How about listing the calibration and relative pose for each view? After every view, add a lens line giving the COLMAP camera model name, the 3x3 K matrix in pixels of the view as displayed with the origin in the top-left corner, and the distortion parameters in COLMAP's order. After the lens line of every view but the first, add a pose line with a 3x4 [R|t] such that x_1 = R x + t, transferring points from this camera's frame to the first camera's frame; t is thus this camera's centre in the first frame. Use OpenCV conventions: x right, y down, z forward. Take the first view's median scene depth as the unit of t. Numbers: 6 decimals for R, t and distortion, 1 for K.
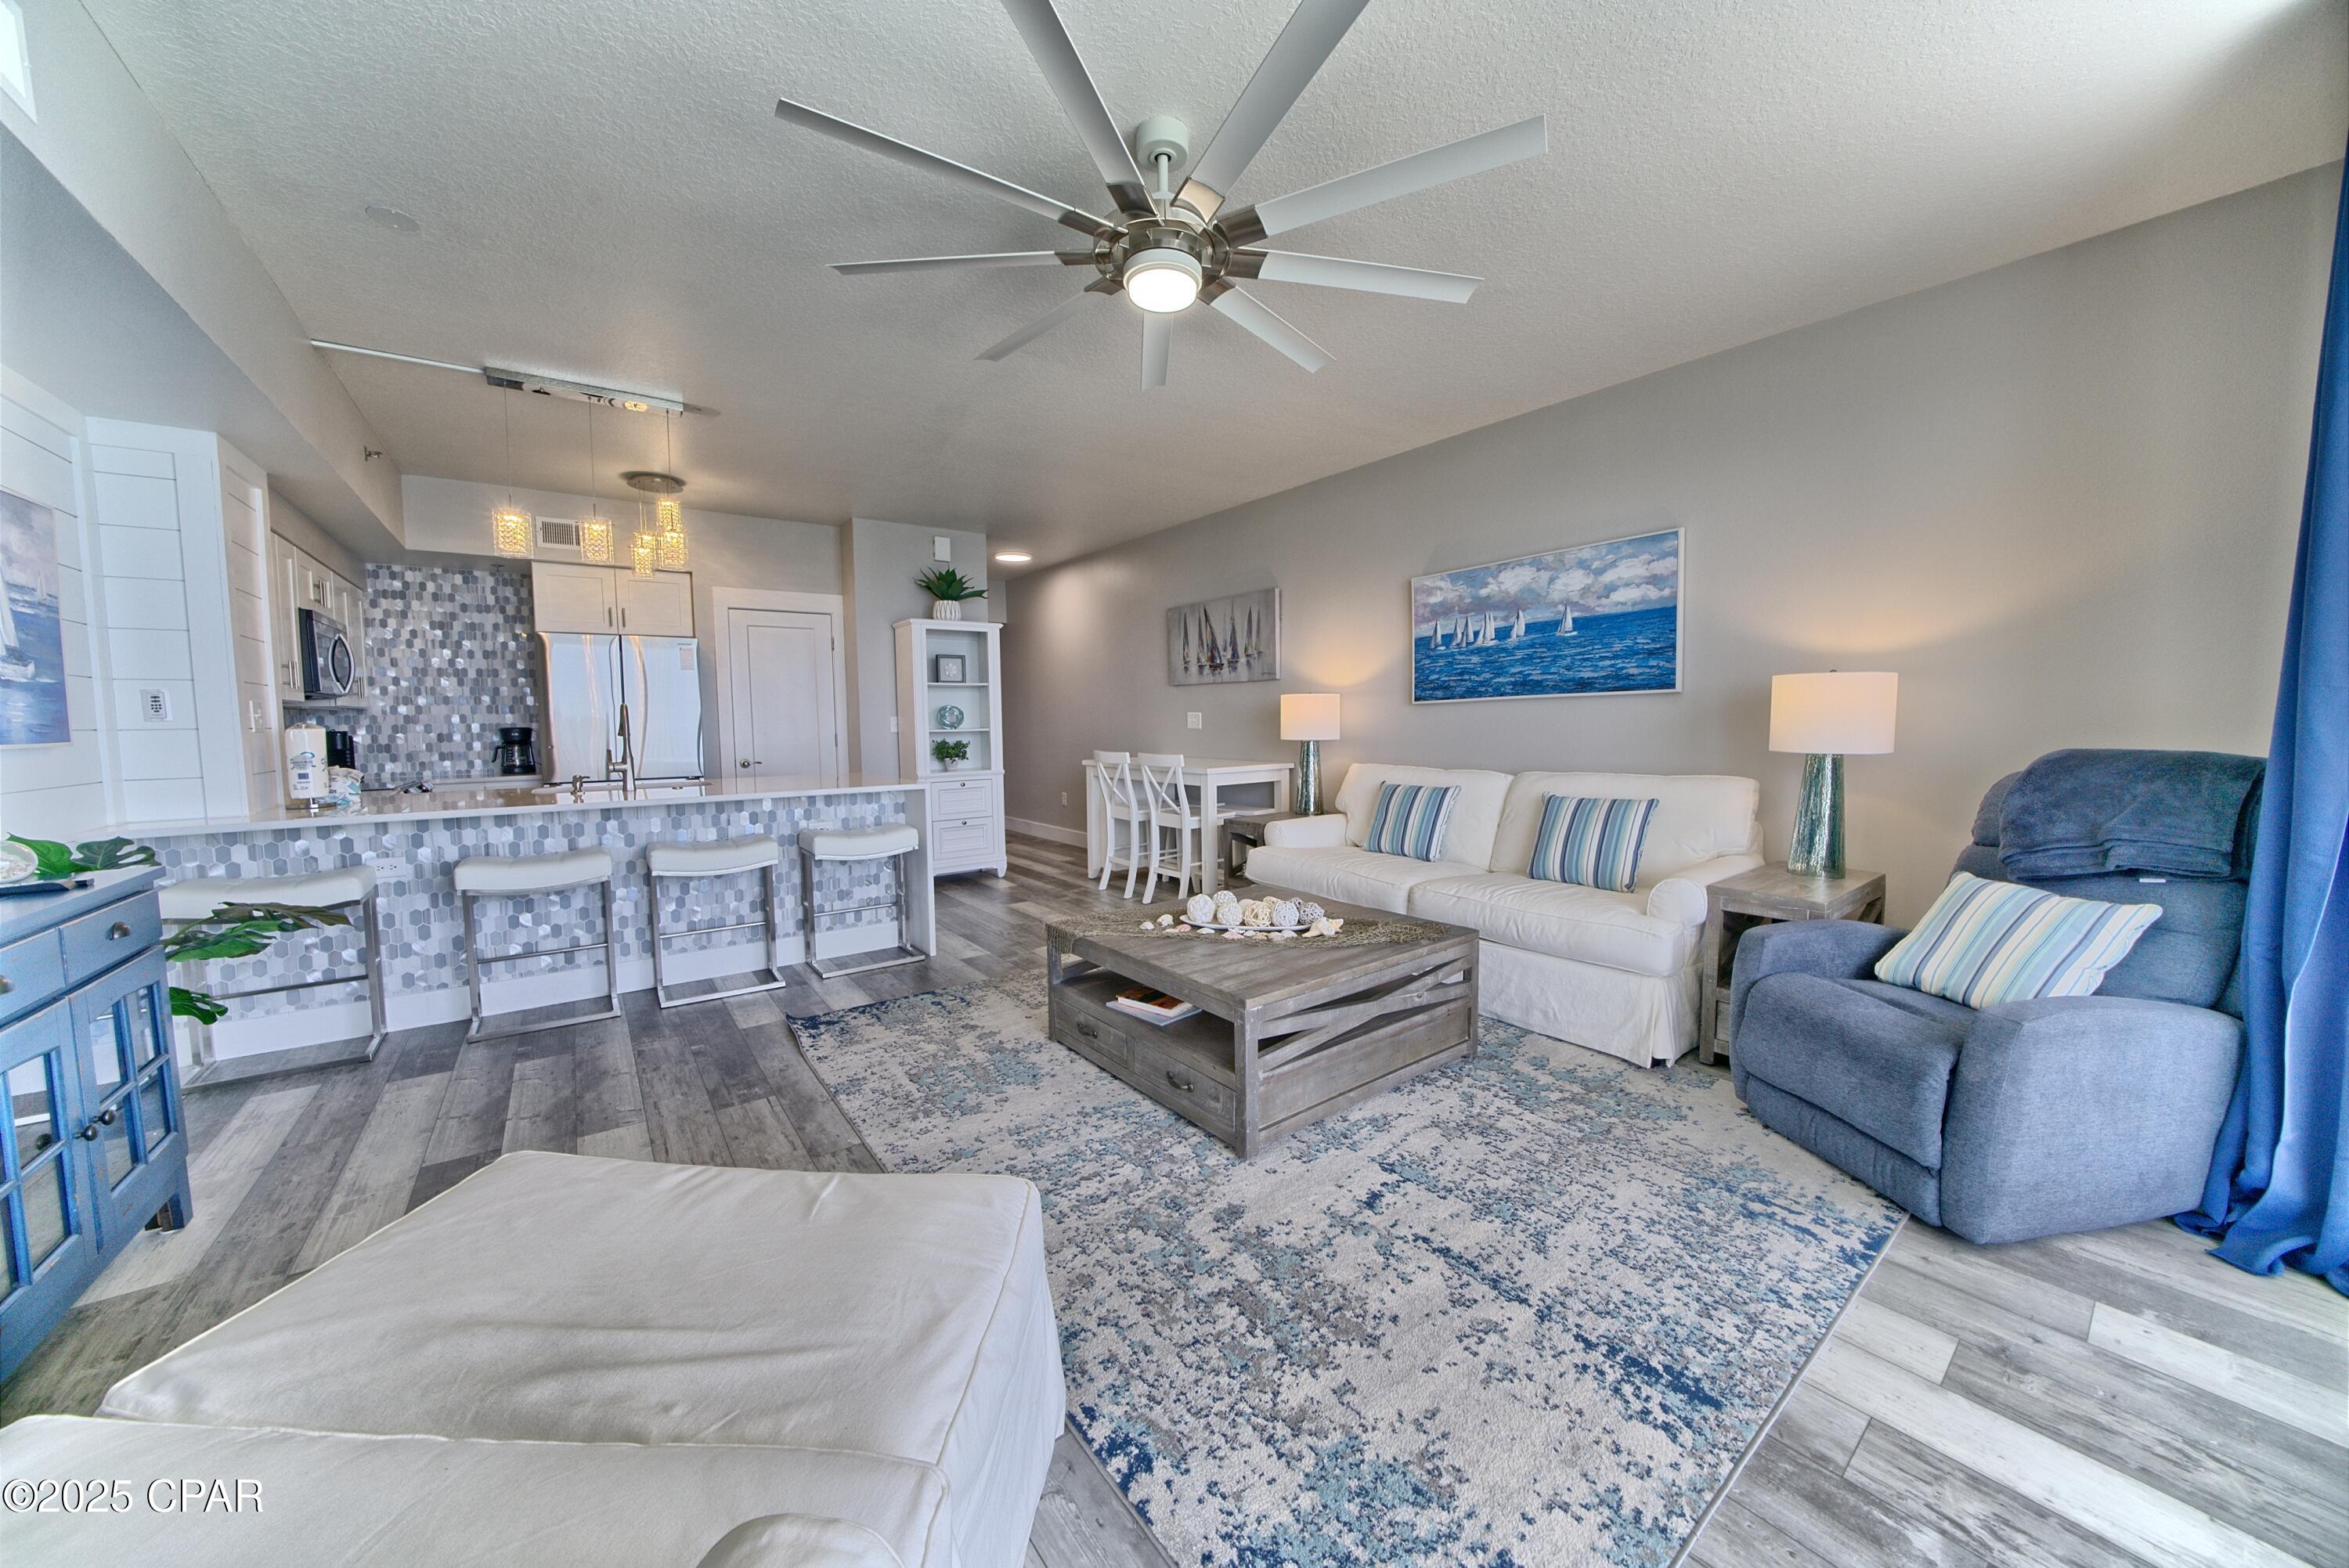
lens RADIAL K [[809.3, 0, 1173.5], [0, 809.3, 775.9], [0, 0, 1]] dist [-0.027715, 0.003391]
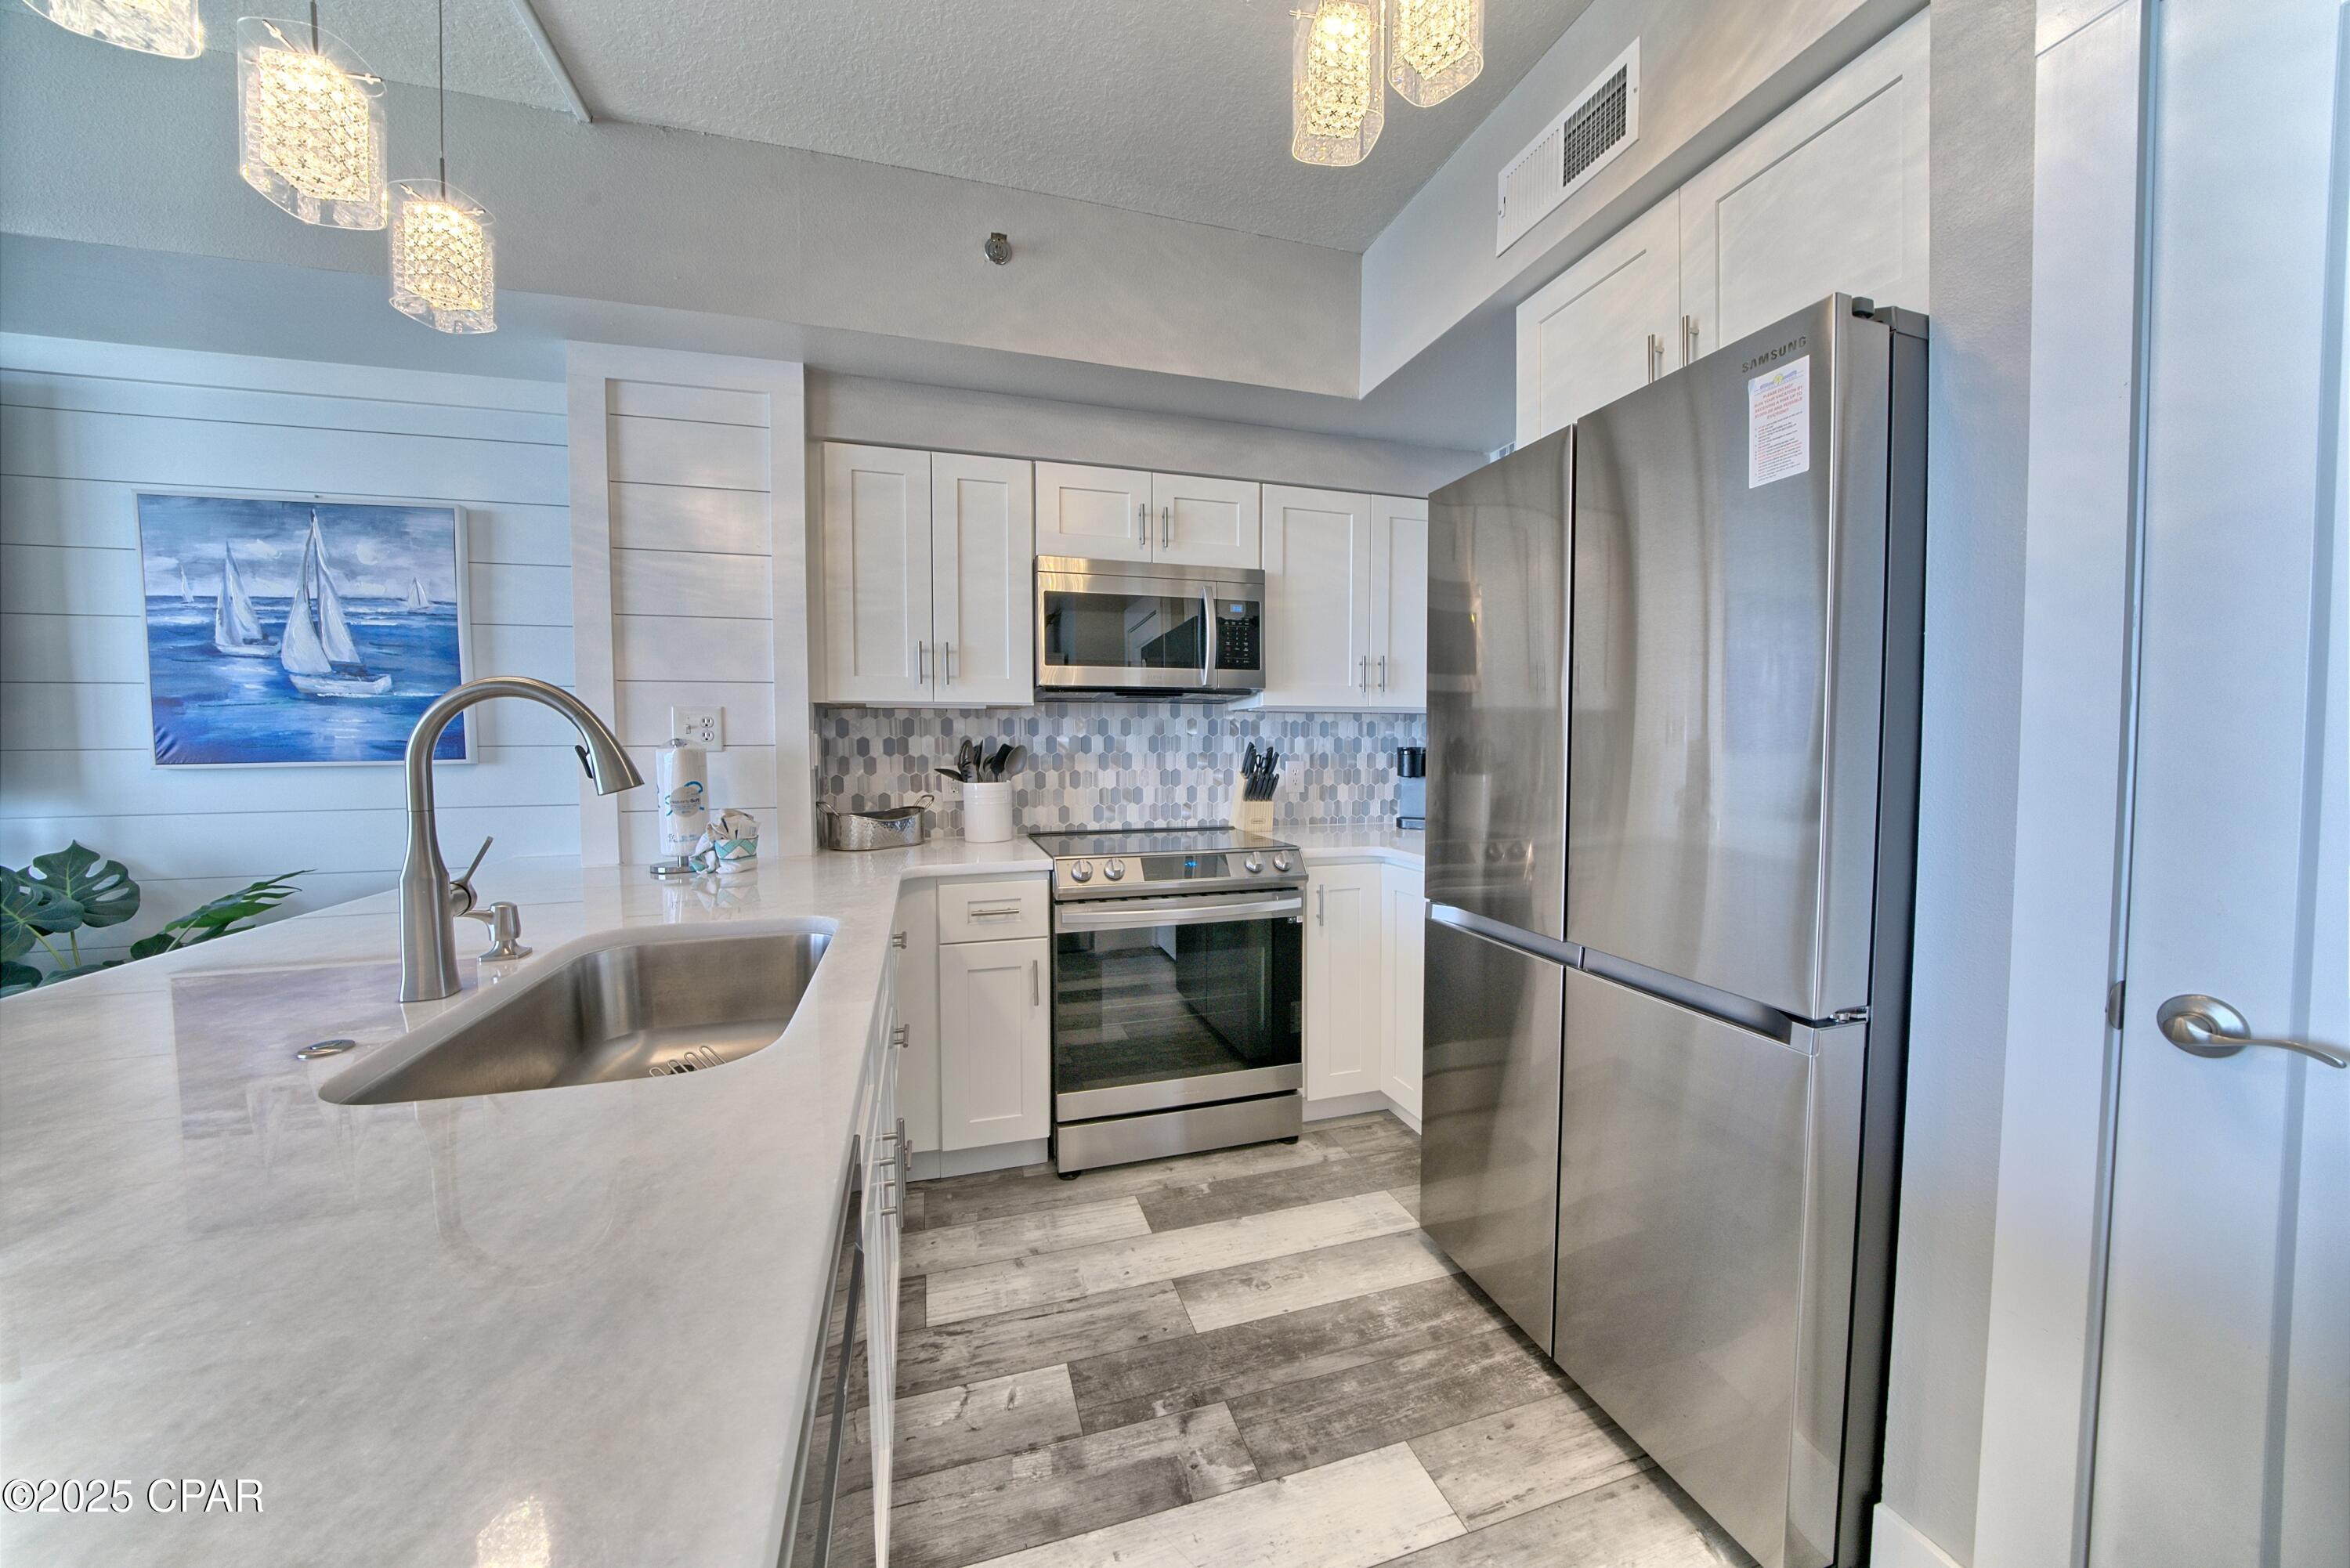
lens RADIAL K [[809.7, 0, 1181.2], [0, 809.7, 779.4], [0, 0, 1]] dist [-0.027715, 0.003391]
pose [[-0.337183, 0.055216, -0.939818, -0.499532], [-0.058734, 0.995100, 0.079537, -0.088056], [0.939605, 0.082018, -0.332288, 1.278303]]
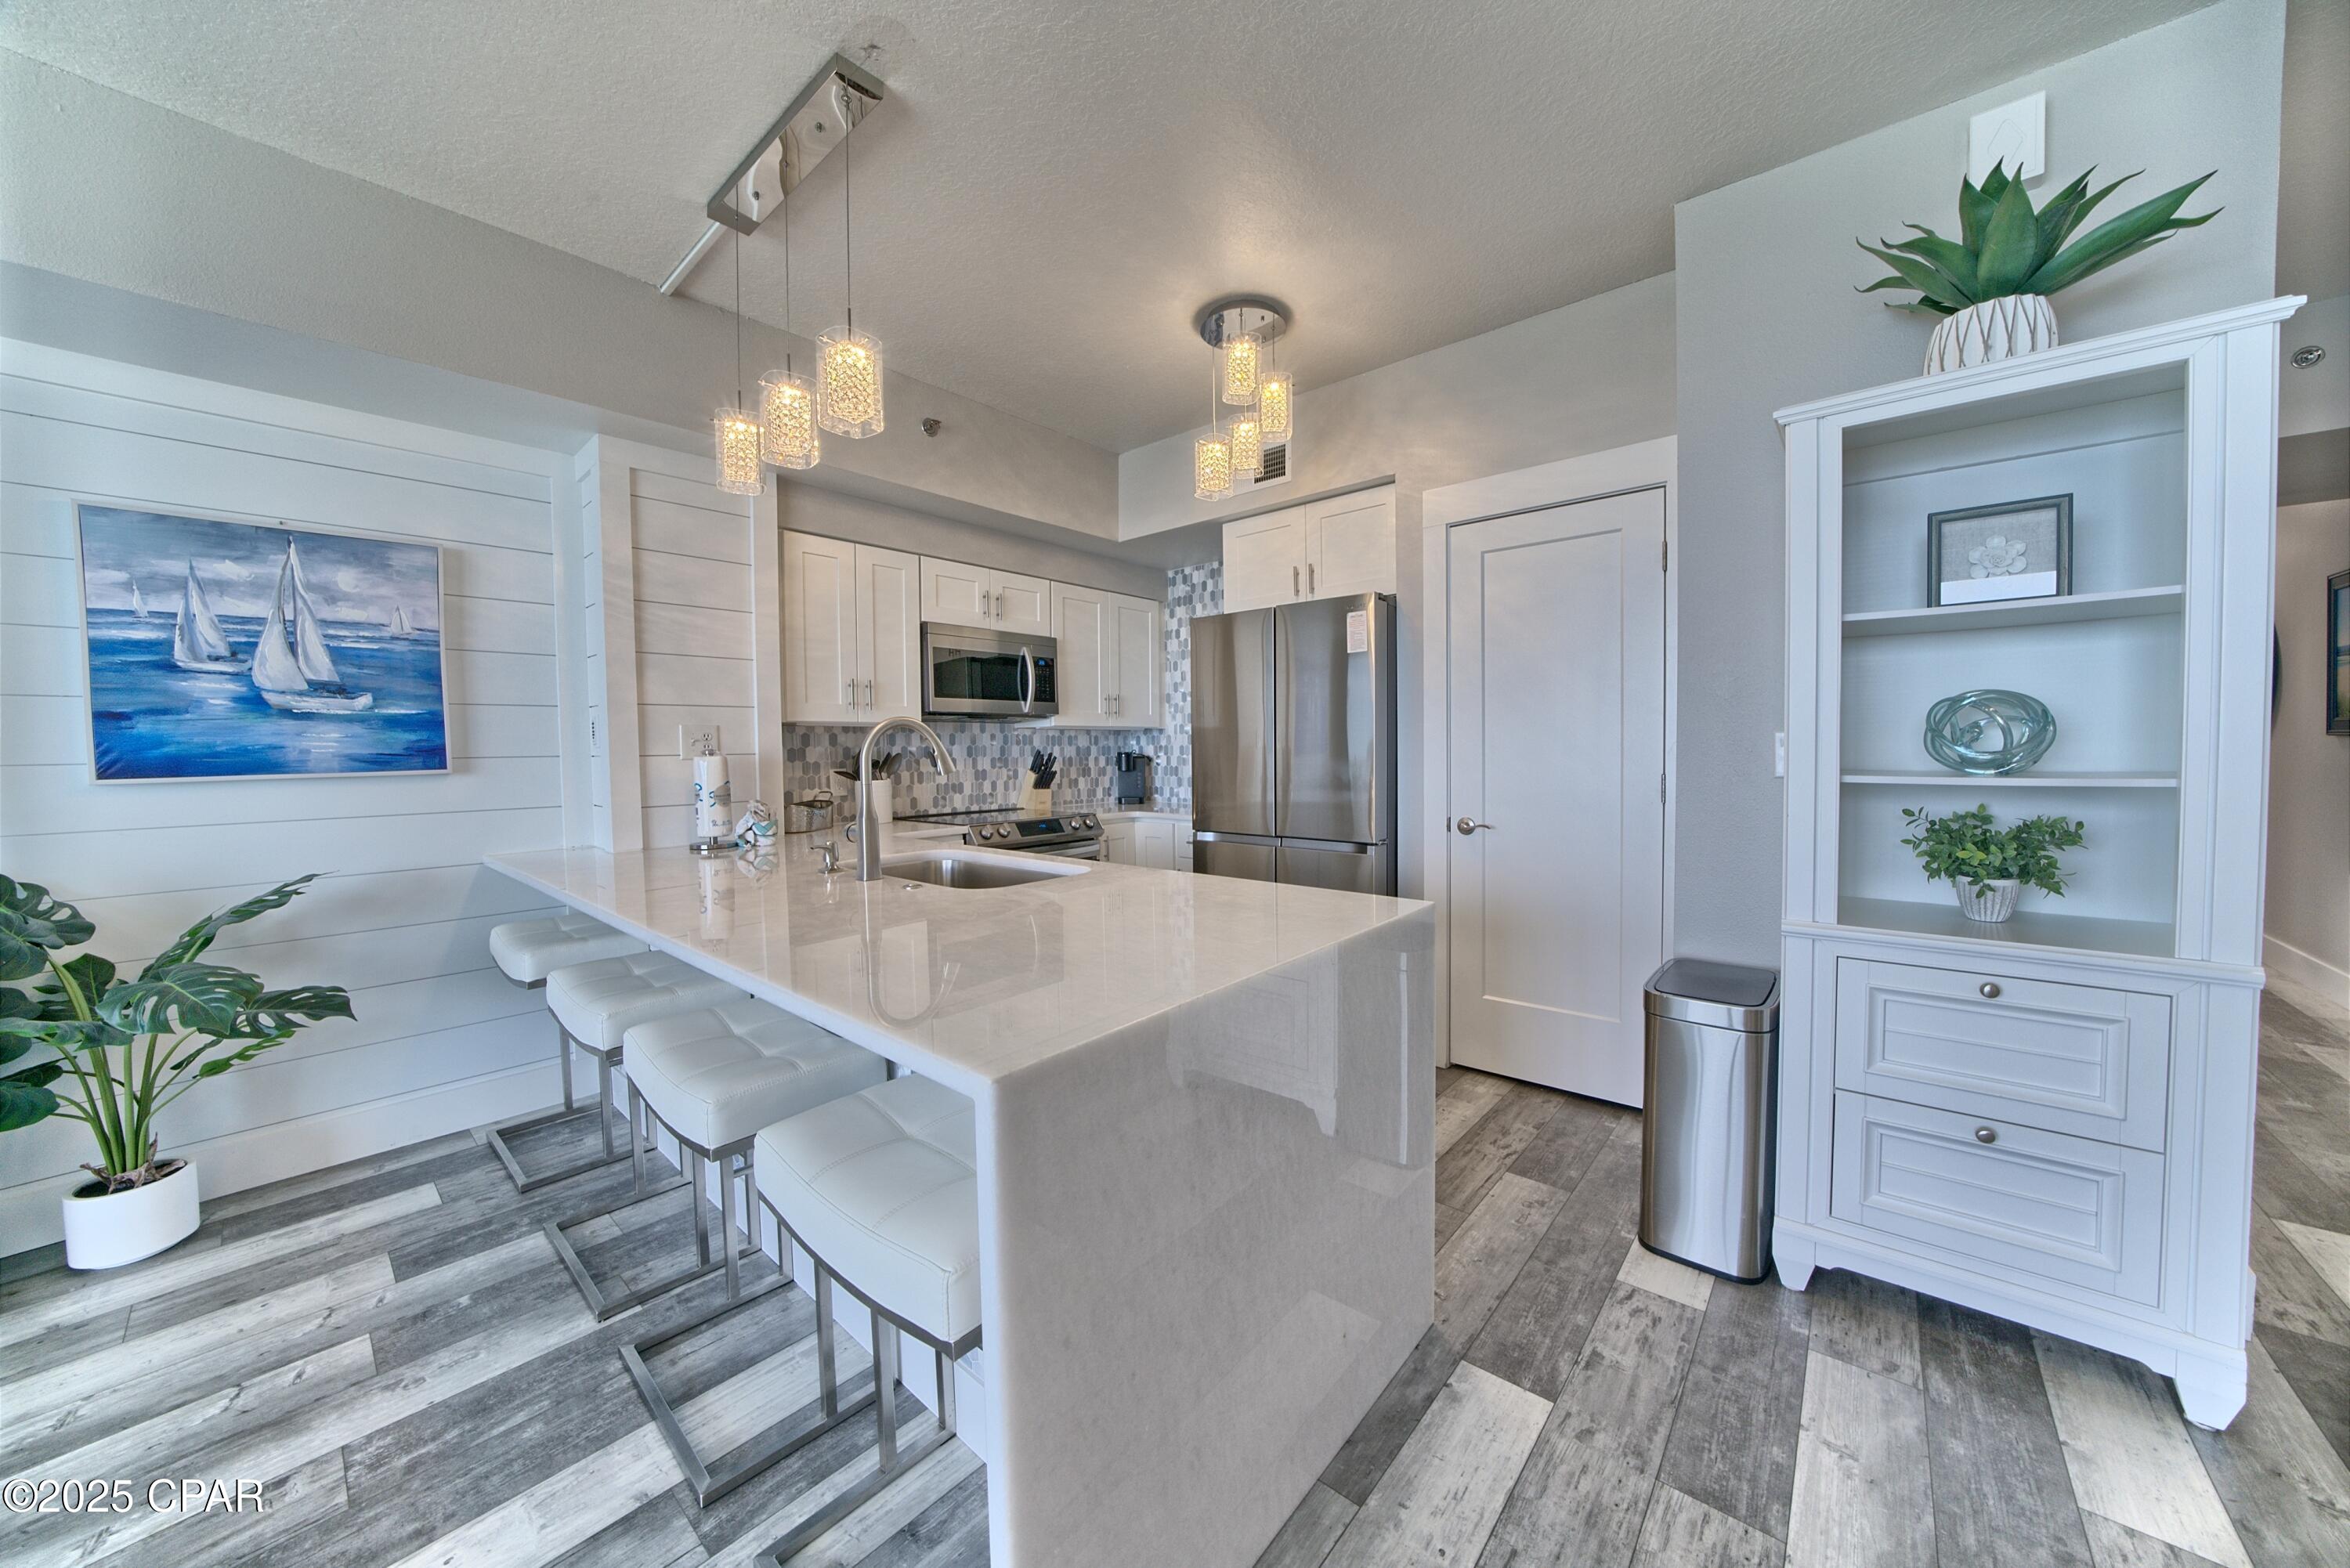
lens RADIAL K [[809.7, 0, 1177.6], [0, 809.7, 779.2], [0, 0, 1]] dist [-0.027715, 0.003391]
pose [[0.215376, 0.046868, -0.975406, -0.110019], [-0.059543, 0.997619, 0.034788, -0.076409], [0.974714, 0.050586, 0.217654, 1.042292]]
